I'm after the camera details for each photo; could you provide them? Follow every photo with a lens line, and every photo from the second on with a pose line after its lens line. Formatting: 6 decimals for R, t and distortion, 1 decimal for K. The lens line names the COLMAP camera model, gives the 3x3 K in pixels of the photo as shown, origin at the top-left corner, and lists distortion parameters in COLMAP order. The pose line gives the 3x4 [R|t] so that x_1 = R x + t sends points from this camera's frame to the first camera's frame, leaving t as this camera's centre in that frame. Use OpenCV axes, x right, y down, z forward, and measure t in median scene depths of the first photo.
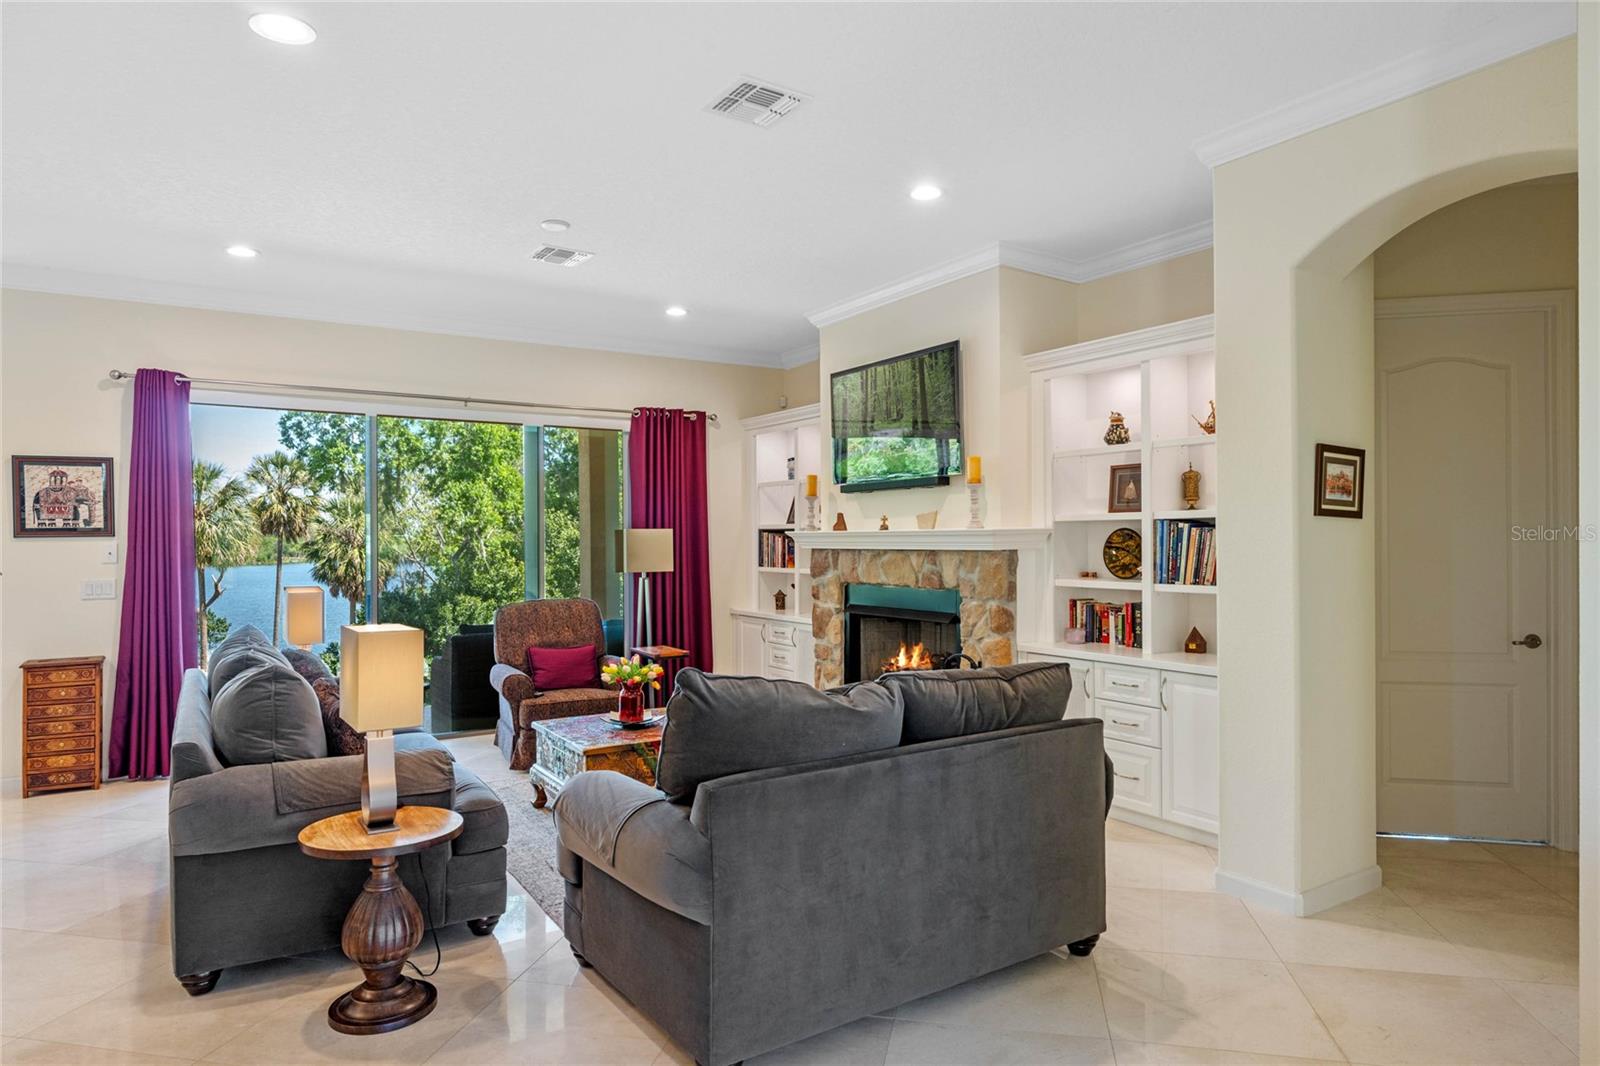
lens RADIAL K [[943.1, 0, 798.4], [0, 943.1, 539.8], [0, 0, 1]] dist [-0.001539, -0.000649]
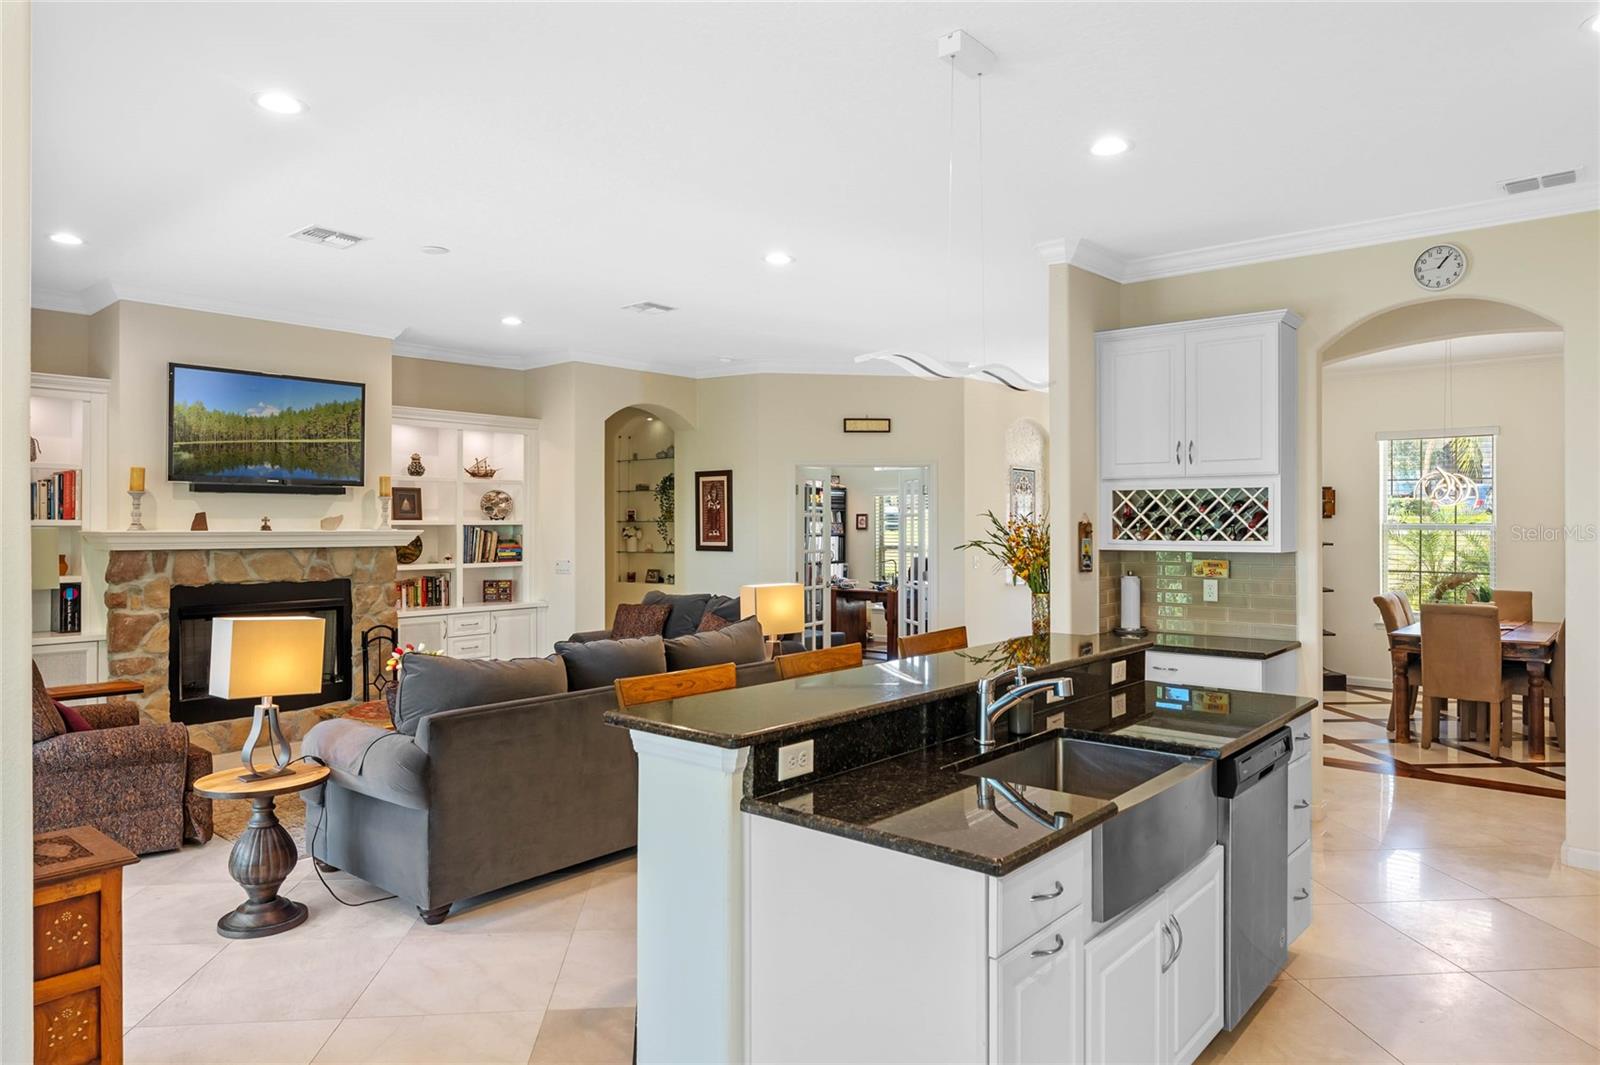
lens RADIAL K [[997.7, 0, 800.0], [0, 997.7, 532.5], [0, 0, 1]] dist [0.001721, 0.000492]
pose [[-0.295641, -0.001846, 0.955297, -1.096436], [0.002056, 0.999995, 0.002569, -0.008876], [-0.955297, 0.002723, -0.295636, 0.698434]]
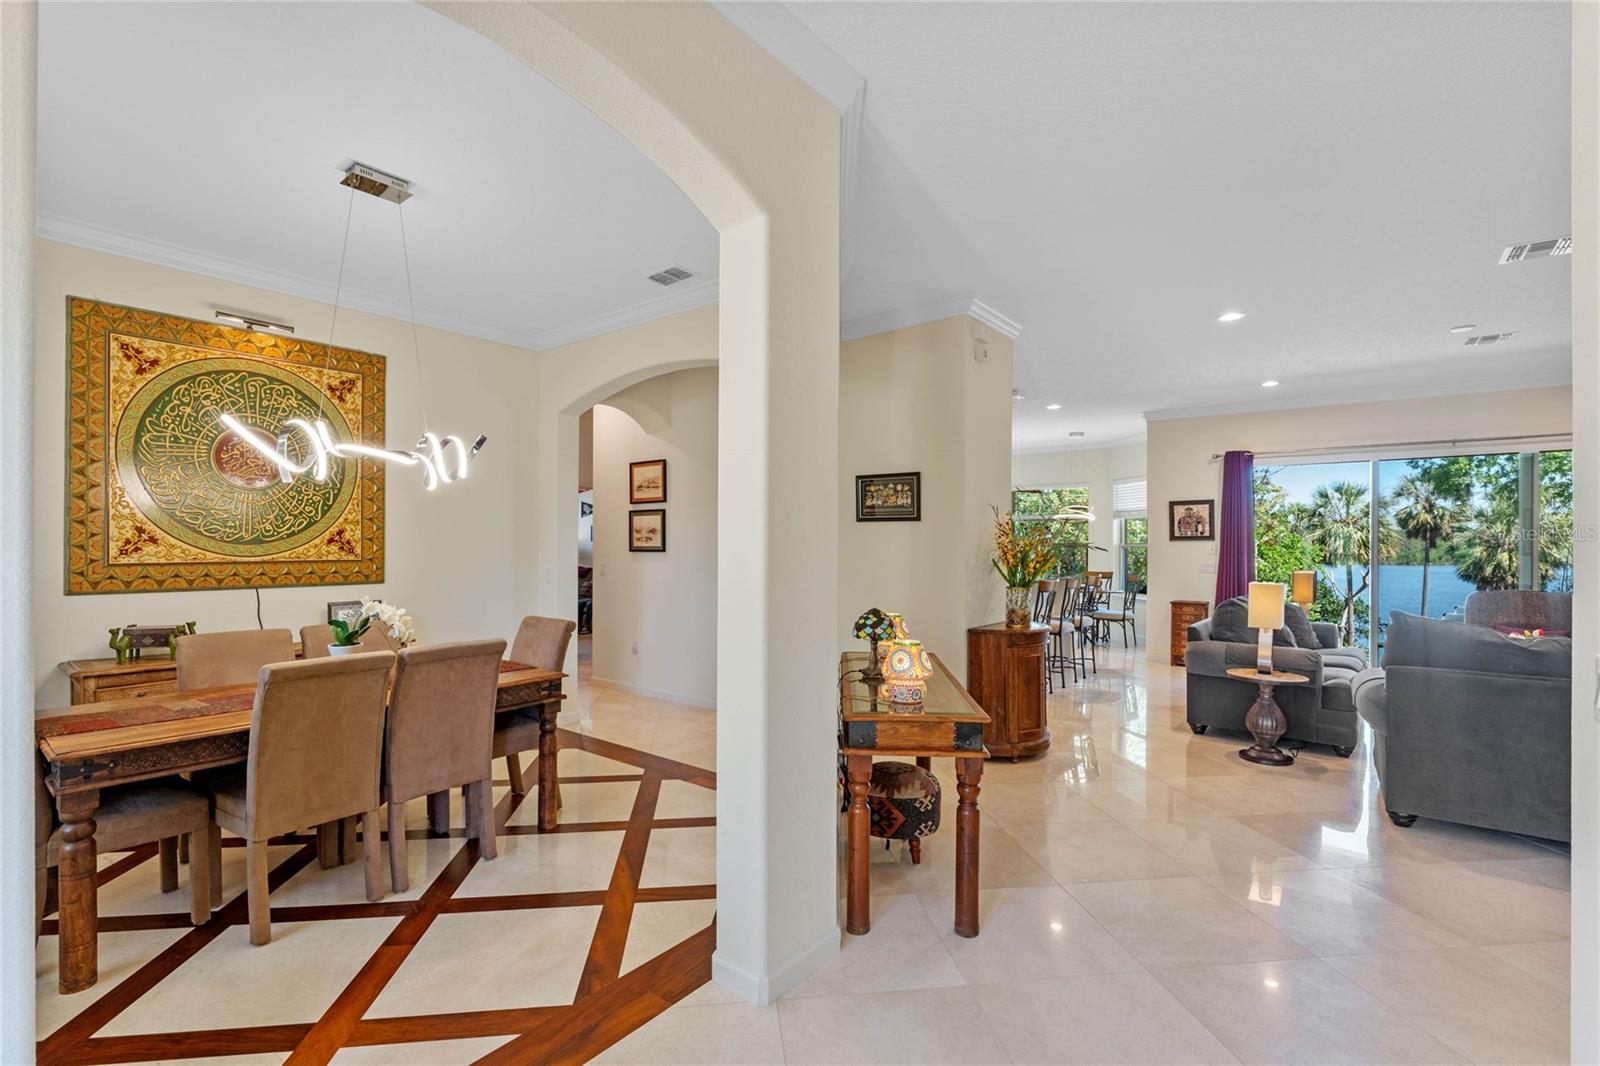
lens RADIAL K [[723.0, 0, 797.8], [0, 723.0, 541.5], [0, 0, 1]] dist [-0.001834, -0.000360]
pose [[0.324573, 0.004225, -0.945851, 0.348708], [-0.006013, 0.999979, 0.002403, 0.000225], [0.945841, 0.004908, 0.324592, -0.250883]]
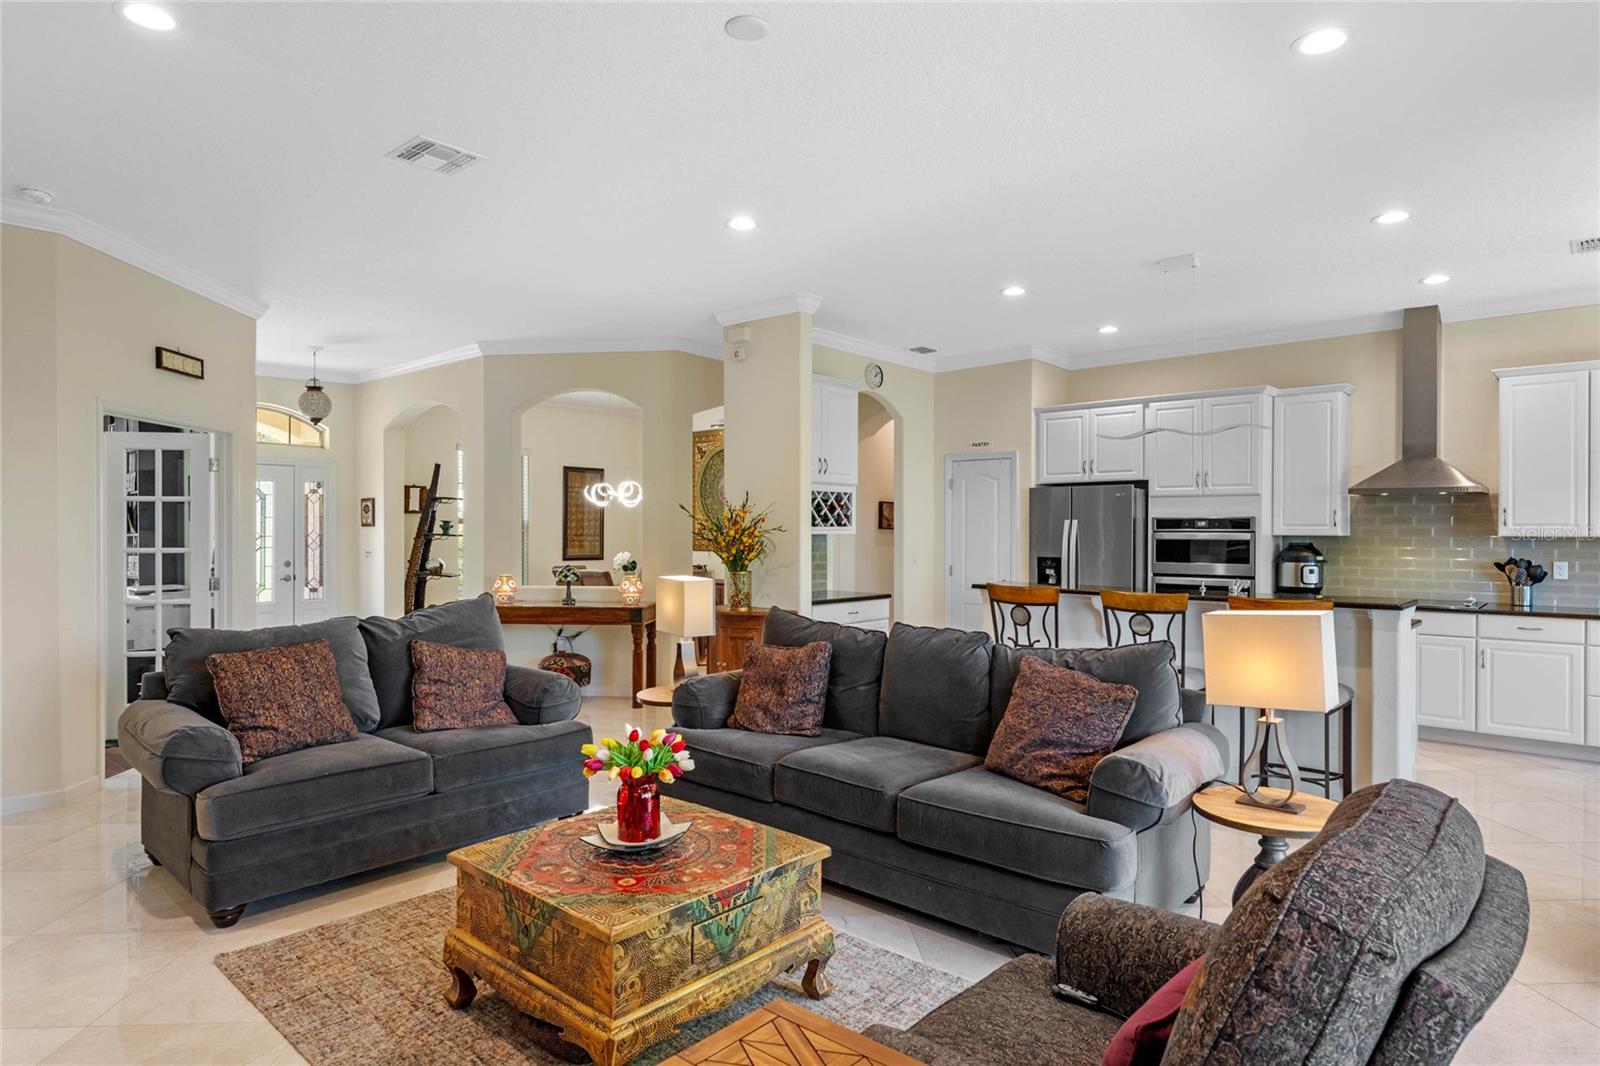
lens RADIAL K [[918.2, 0, 800.0], [0, 918.2, 533.0], [0, 0, 1]] dist [0.001403, -0.001262]
pose [[-0.962992, 0.004774, -0.269486, -0.094328], [0.003113, 0.999973, 0.006590, 0.000568], [0.269511, 0.005507, -0.962982, 1.197292]]
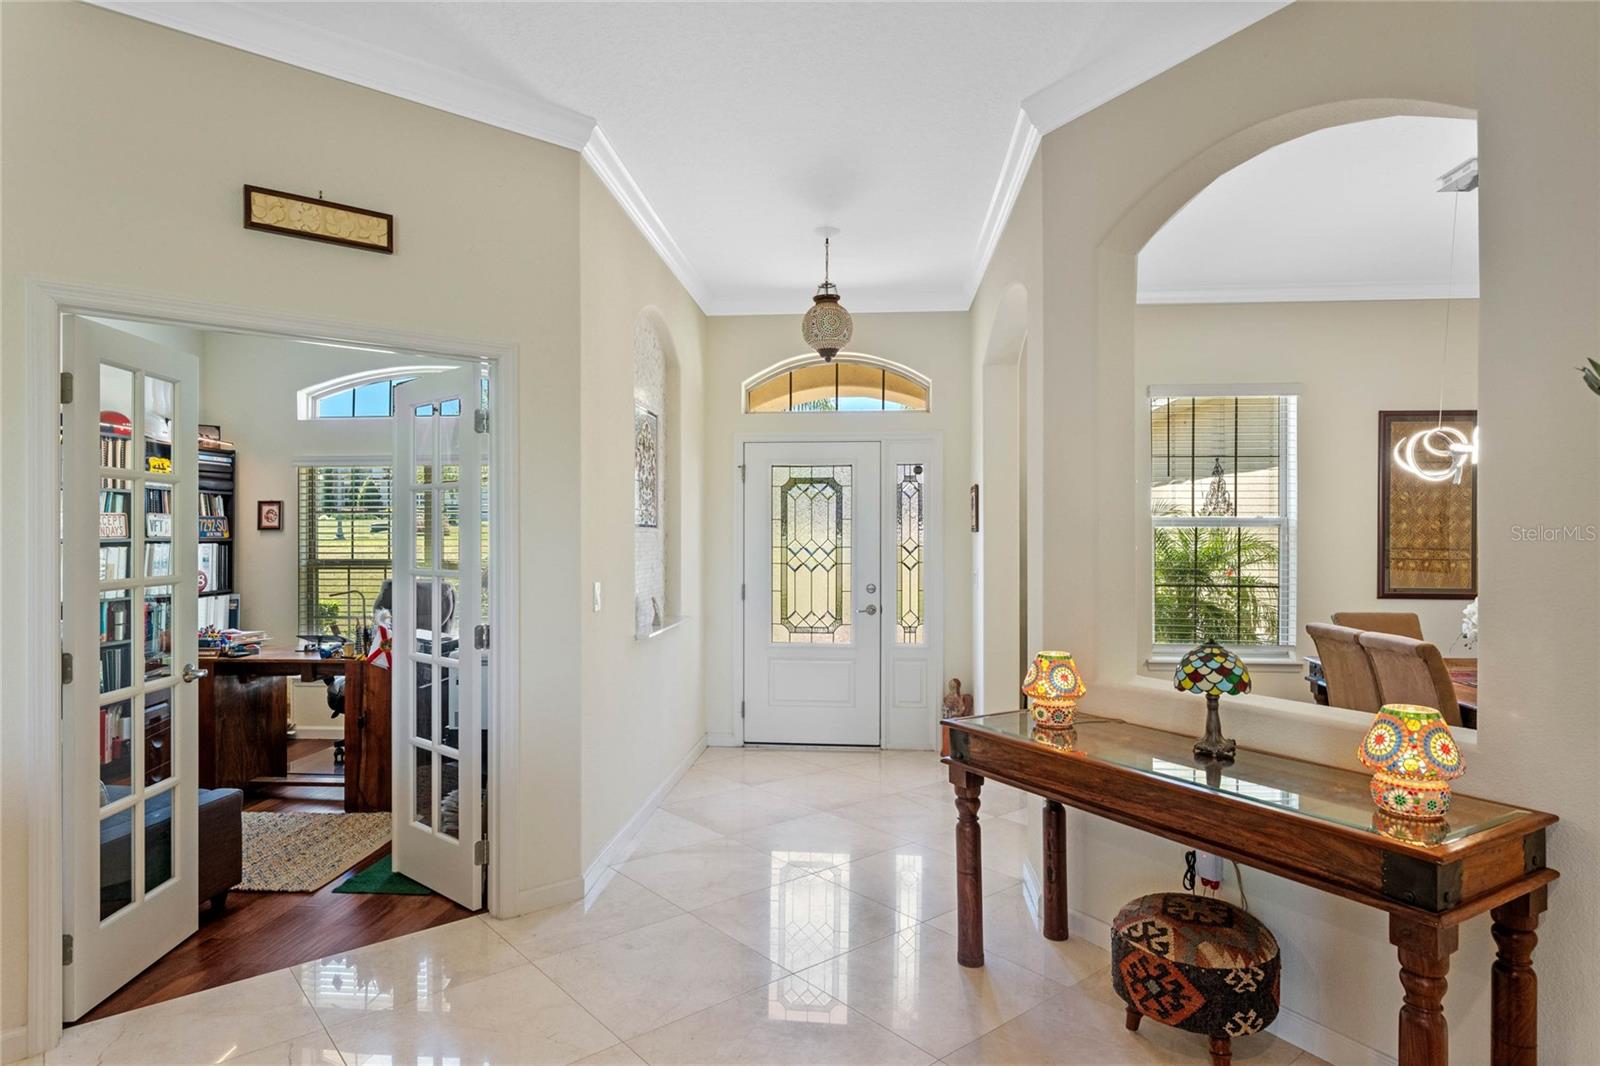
lens RADIAL K [[905.4, 0, 800.0], [0, 905.4, 533.0], [0, 0, 1]] dist [-0.002192, -0.000597]
pose [[-0.793101, 0.007877, 0.609039, -0.224790], [0.006327, 0.999969, -0.004694, 0.001985], [-0.609057, 0.000130, -0.793126, 0.397320]]
